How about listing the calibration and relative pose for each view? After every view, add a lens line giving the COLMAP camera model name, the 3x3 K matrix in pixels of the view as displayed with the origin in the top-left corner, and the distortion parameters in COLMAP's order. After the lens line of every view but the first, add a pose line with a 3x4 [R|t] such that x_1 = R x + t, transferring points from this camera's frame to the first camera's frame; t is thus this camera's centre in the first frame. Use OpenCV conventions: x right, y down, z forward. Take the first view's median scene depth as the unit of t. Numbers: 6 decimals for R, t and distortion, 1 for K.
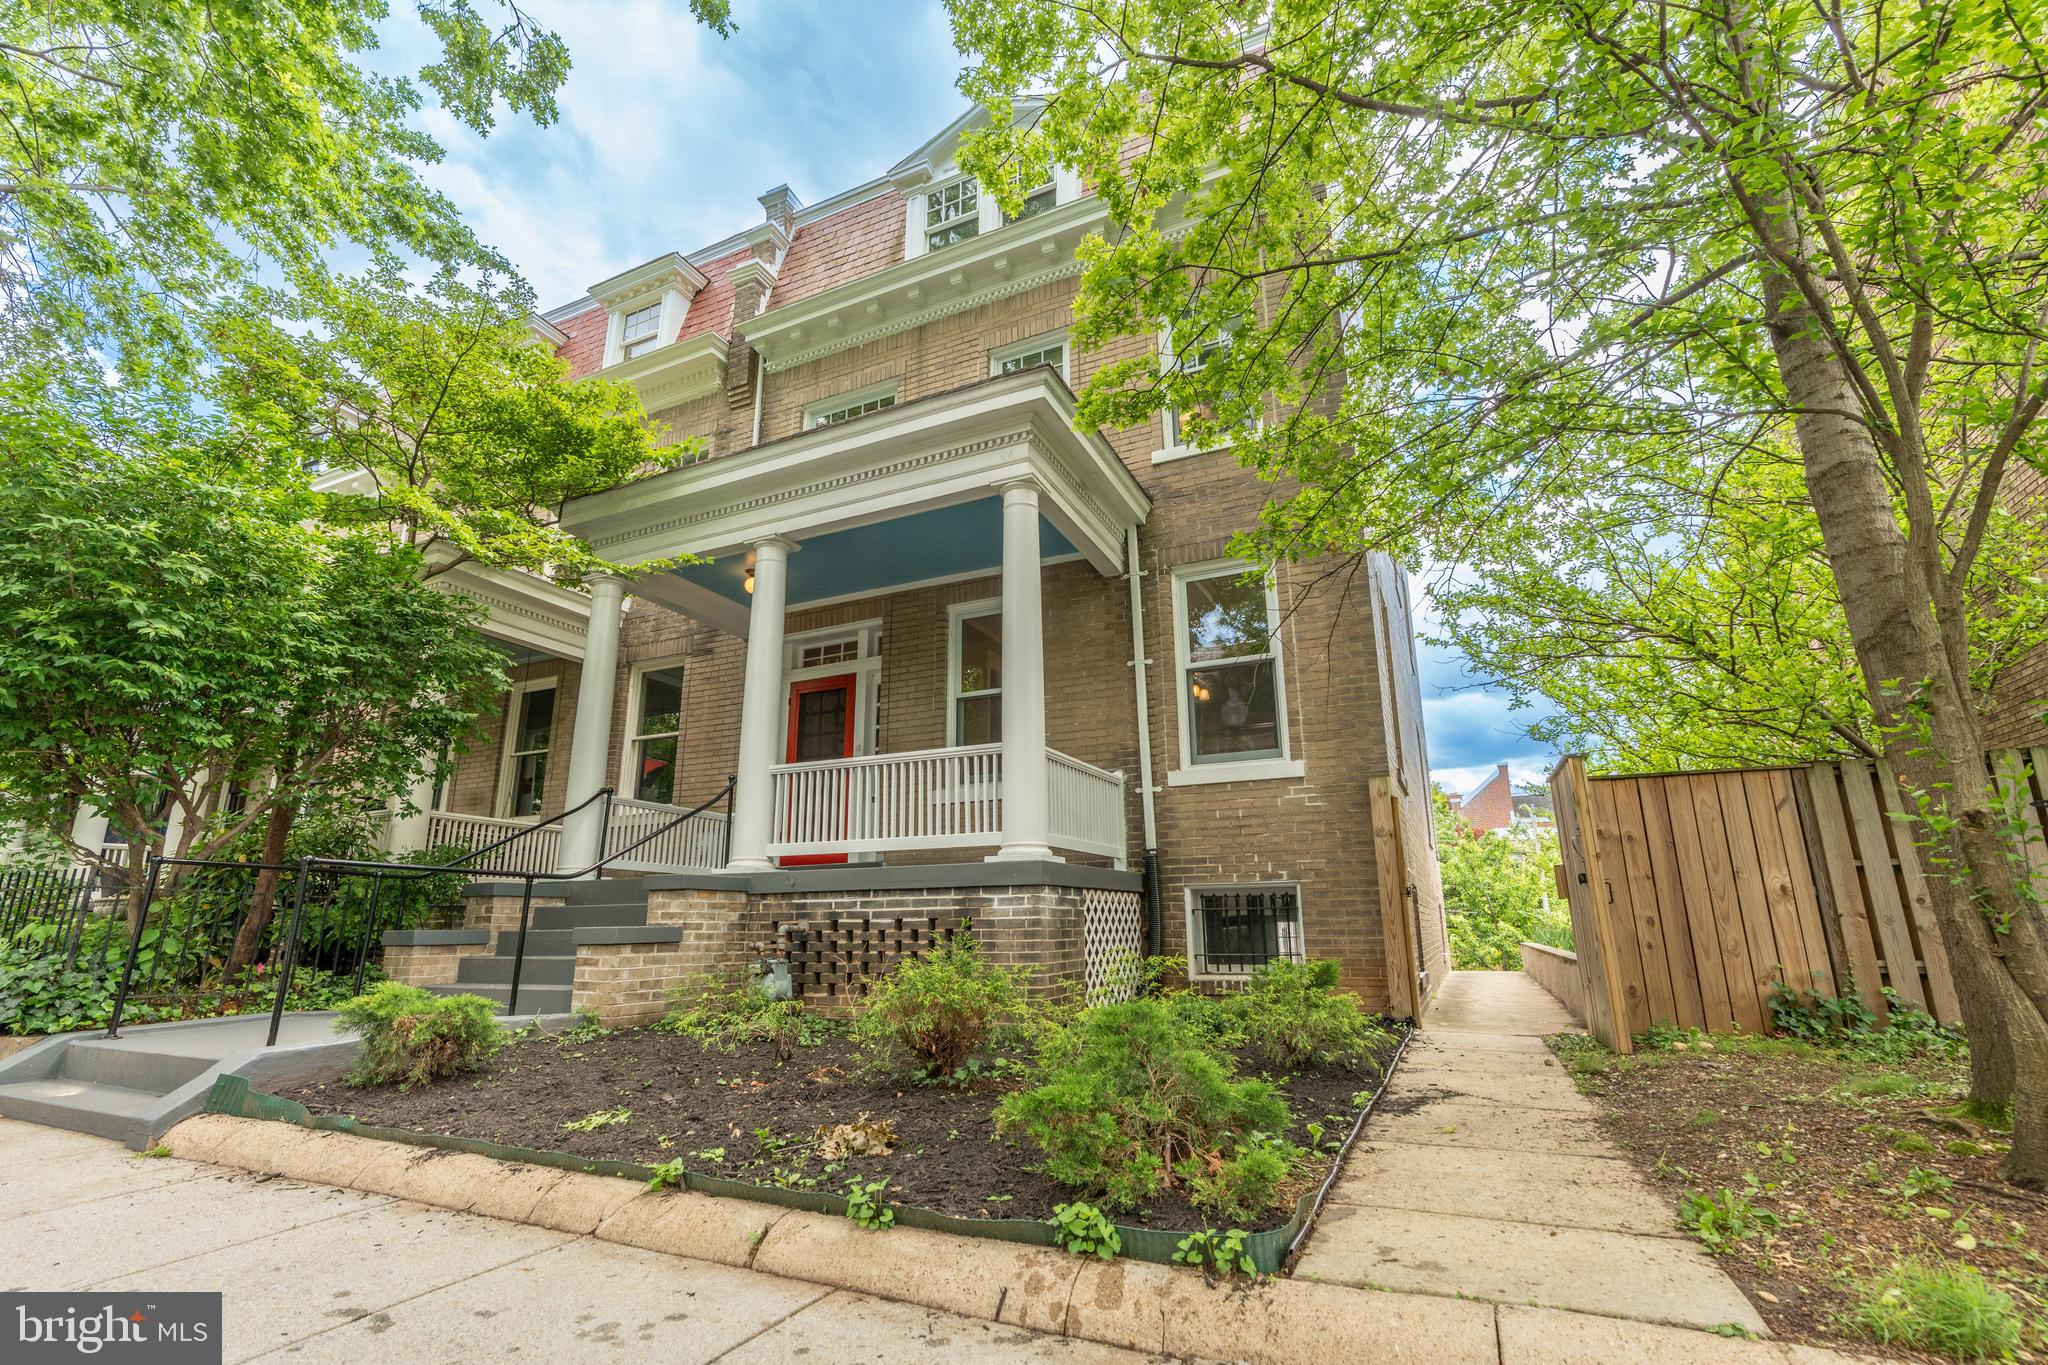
lens RADIAL K [[925.1, 0, 1024.6], [0, 925.1, 697.5], [0, 0, 1]] dist [-0.003252, -0.000108]
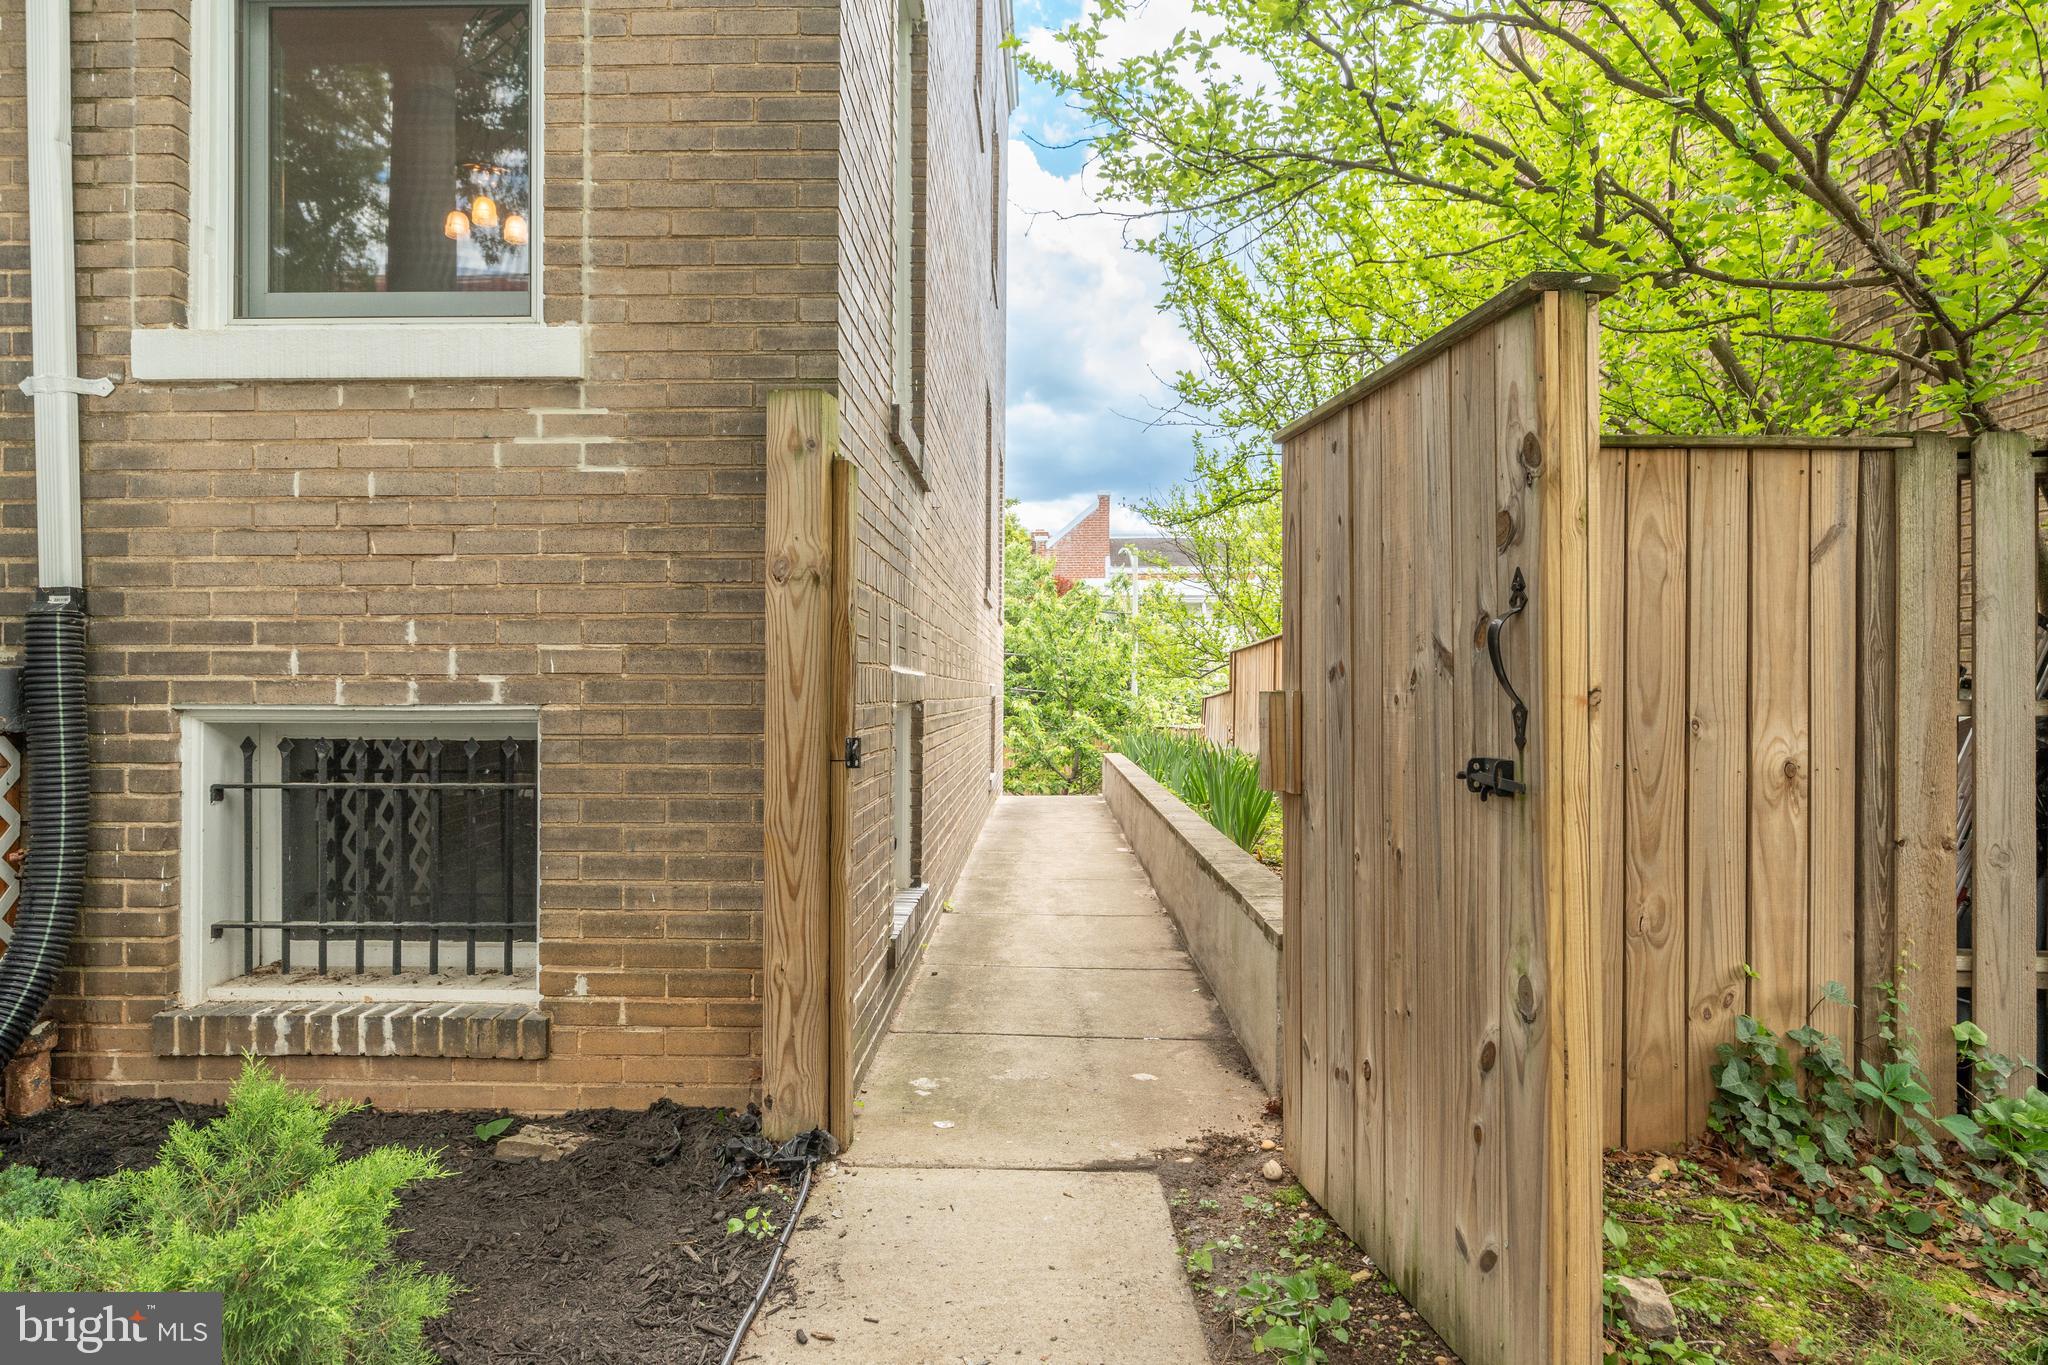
lens RADIAL K [[1244.2, 0, 1032.8], [0, 1244.2, 696.9], [0, 0, 1]] dist [0.001083, -0.000306]
pose [[0.908590, 0.006152, 0.417644, 0.249572], [-0.108617, 0.968973, 0.222024, 0.074747], [-0.403320, -0.247092, 0.881067, 0.511100]]
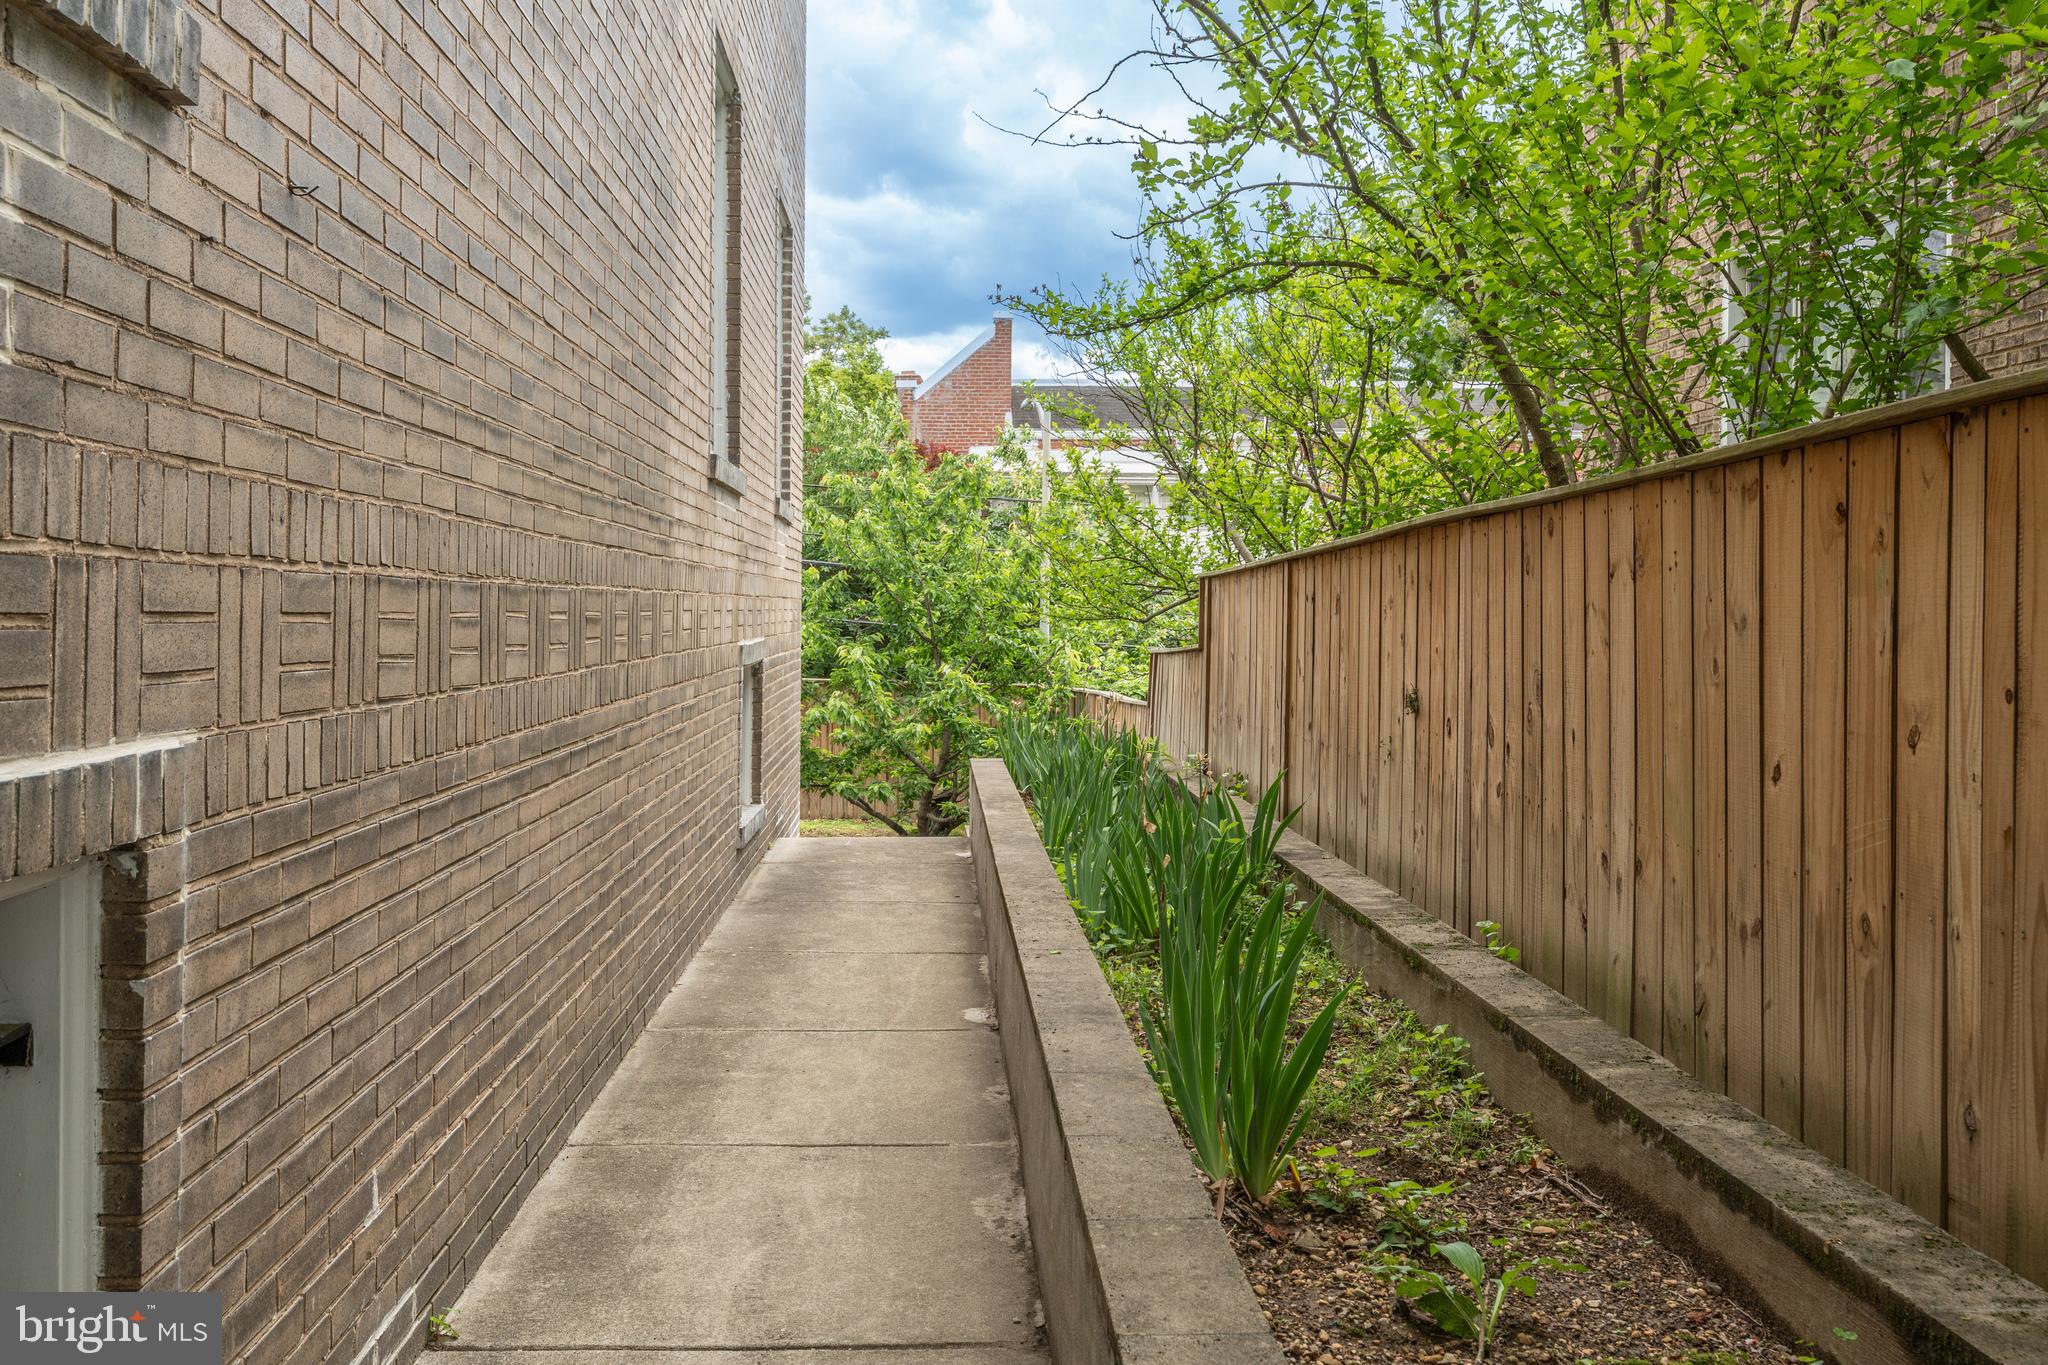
lens RADIAL K [[1759.5, 0, 1022.7], [0, 1759.5, 671.7], [0, 0, 1]] dist [-0.016830, -0.000813]
pose [[0.881132, -0.006742, 0.472823, 0.455292], [-0.123982, 0.961625, 0.244758, 0.123559], [-0.456328, -0.274285, 0.846482, 0.828817]]
